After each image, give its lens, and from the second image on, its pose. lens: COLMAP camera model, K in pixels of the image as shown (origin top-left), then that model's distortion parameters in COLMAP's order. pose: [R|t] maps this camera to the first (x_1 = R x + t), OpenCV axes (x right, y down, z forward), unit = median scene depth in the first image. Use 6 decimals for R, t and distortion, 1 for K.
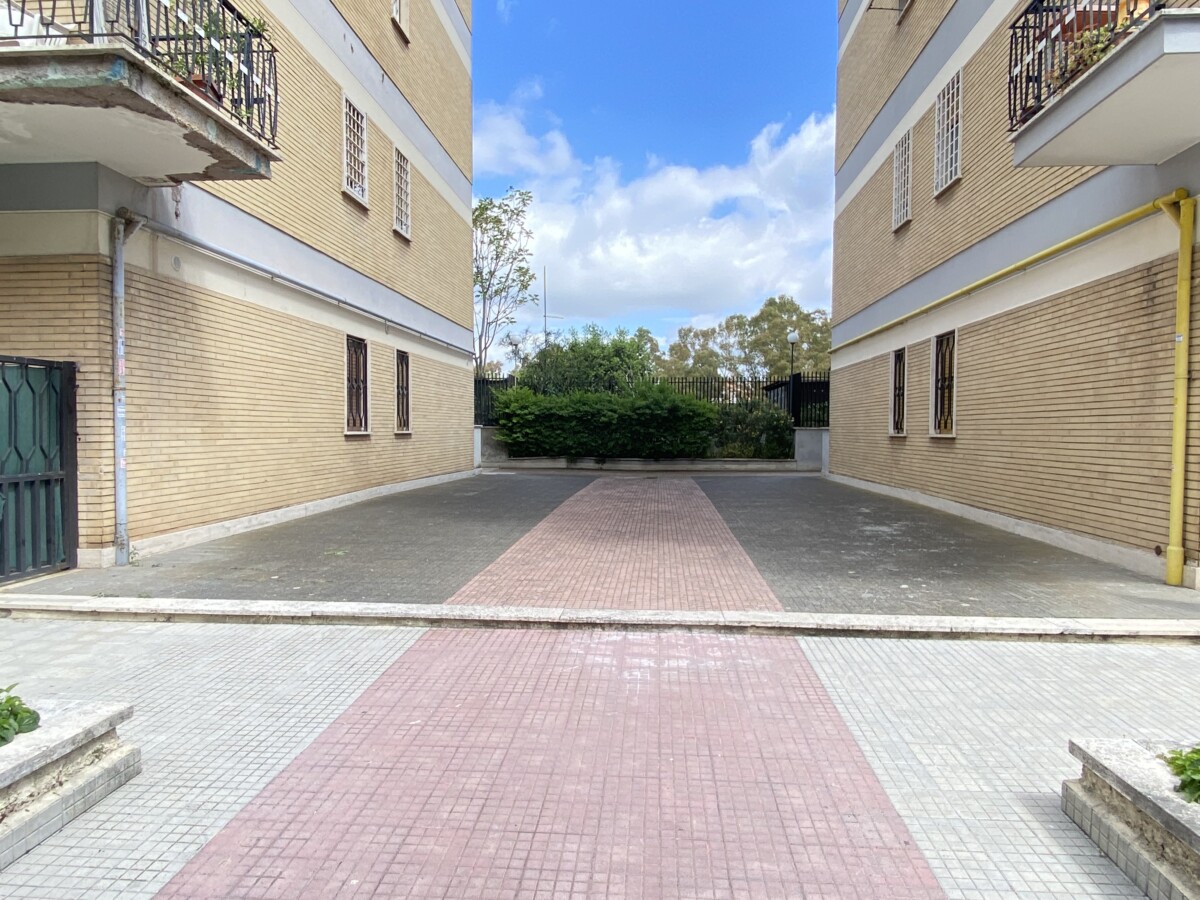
lens RADIAL K [[795.6, 0, 595.7], [0, 795.6, 454.3], [0, 0, 1]] dist [0.035782, -0.045232]
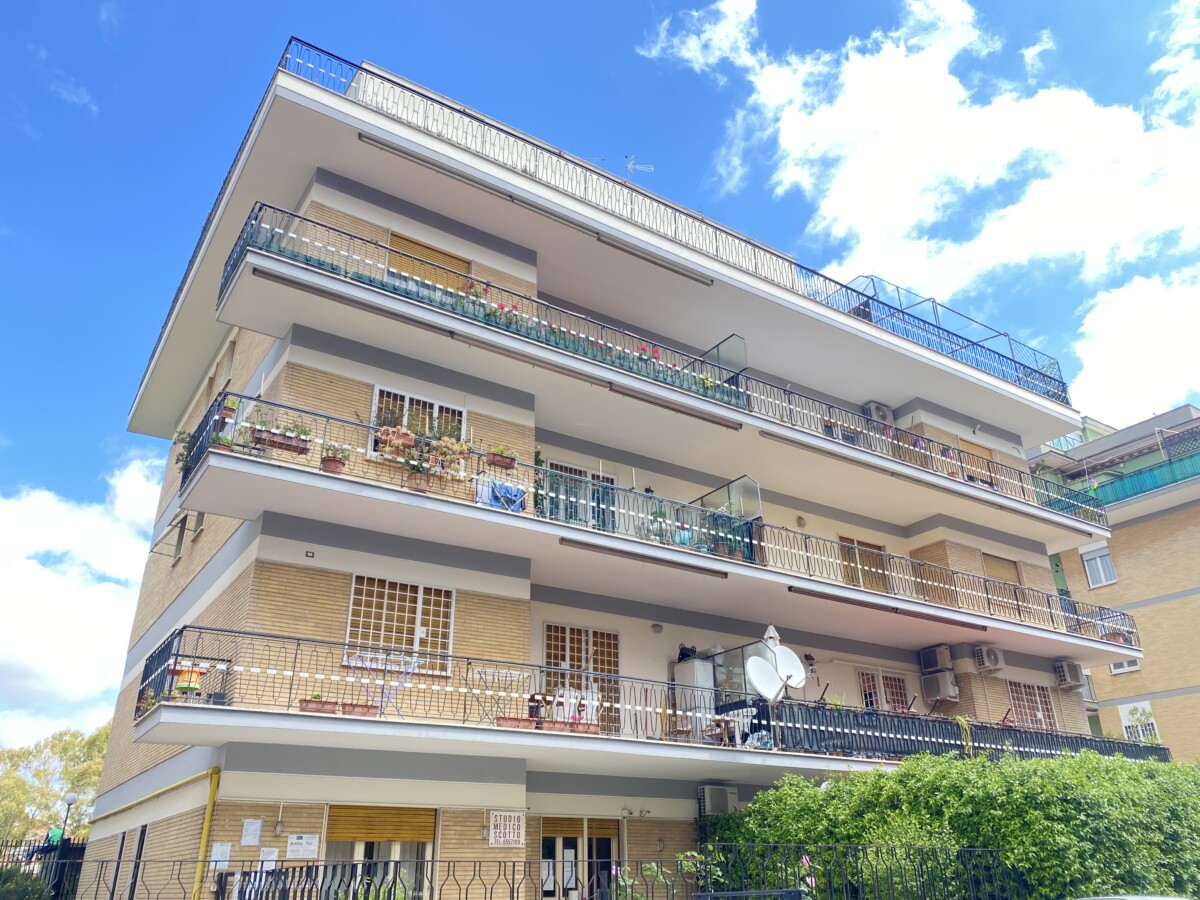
lens RADIAL K [[929.6, 0, 600.0], [0, 929.6, 450.0], [0, 0, 1]] dist [0.006878, 0.007590]
pose [[0.786553, 0.248807, 0.565181, 0.020353], [0.034599, 0.896045, -0.442614, -0.003950], [-0.616553, 0.367694, 0.696178, -0.798901]]
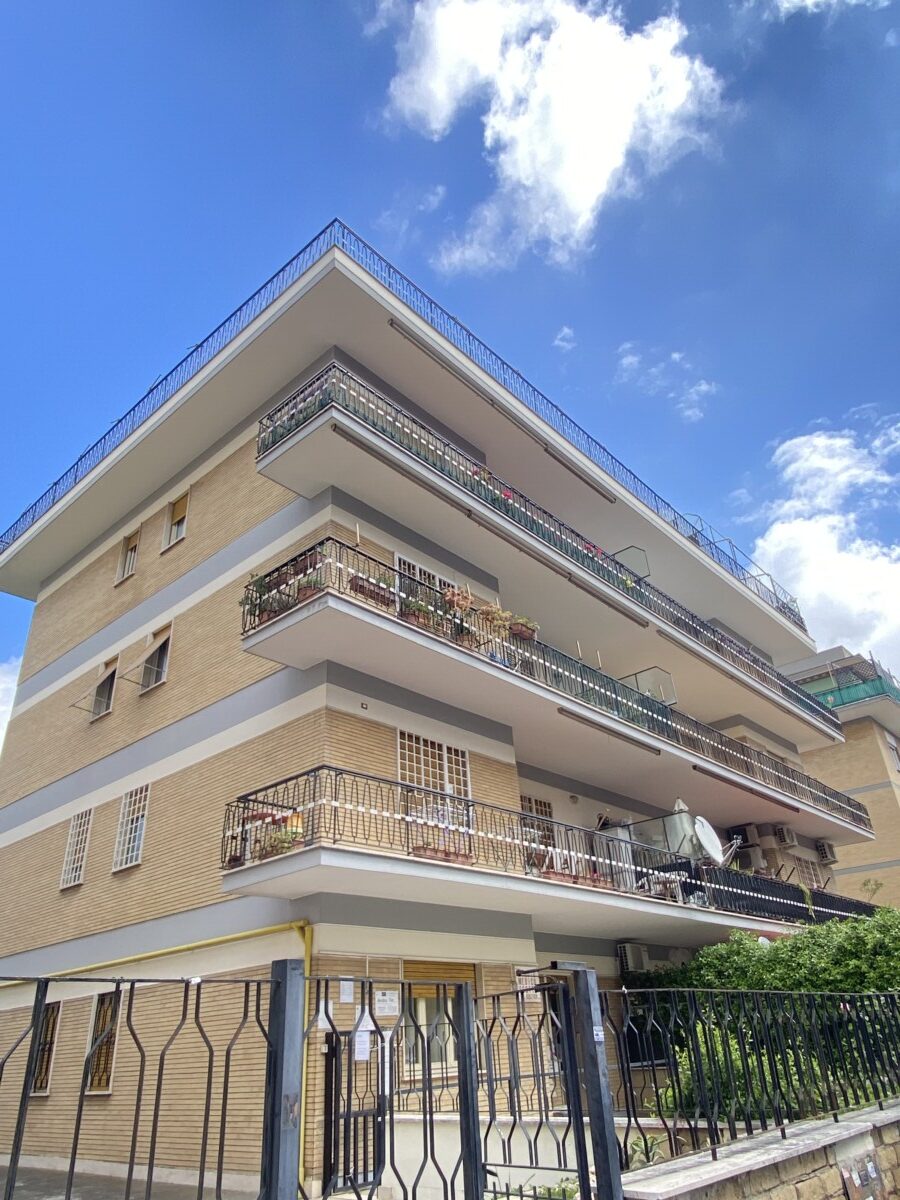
lens RADIAL K [[795.6, 0, 450.0], [0, 795.6, 600.0], [0, 0, 1]] dist [0.035782, -0.045232]
pose [[0.608258, 0.357141, 0.708853, -0.352279], [0.080334, 0.860770, -0.502615, -0.016442], [-0.789664, 0.362664, 0.494879, -0.232363]]
